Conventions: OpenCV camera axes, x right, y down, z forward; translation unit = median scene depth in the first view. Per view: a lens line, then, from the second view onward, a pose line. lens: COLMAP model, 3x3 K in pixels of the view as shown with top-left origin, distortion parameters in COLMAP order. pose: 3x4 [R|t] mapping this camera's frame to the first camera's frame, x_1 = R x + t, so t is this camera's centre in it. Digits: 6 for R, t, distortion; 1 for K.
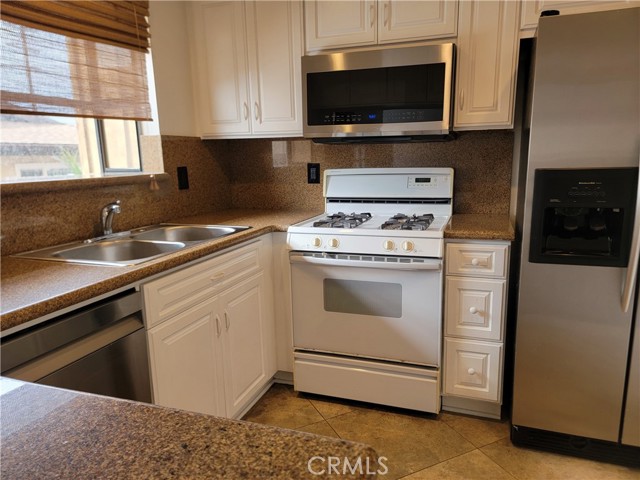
lens RADIAL K [[450.5, 0, 323.0], [0, 450.5, 241.6], [0, 0, 1]] dist [0.068883, -0.043579]
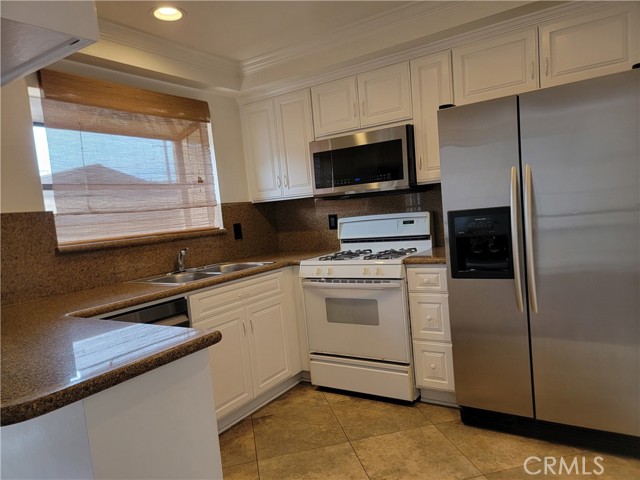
lens RADIAL K [[450.5, 0, 318.2], [0, 450.5, 241.2], [0, 0, 1]] dist [0.068883, -0.043579]
pose [[0.967130, -0.050781, -0.249162, 0.325870], [0.024314, 0.993835, -0.108175, 0.057293], [0.253119, 0.098561, 0.962401, -0.337971]]
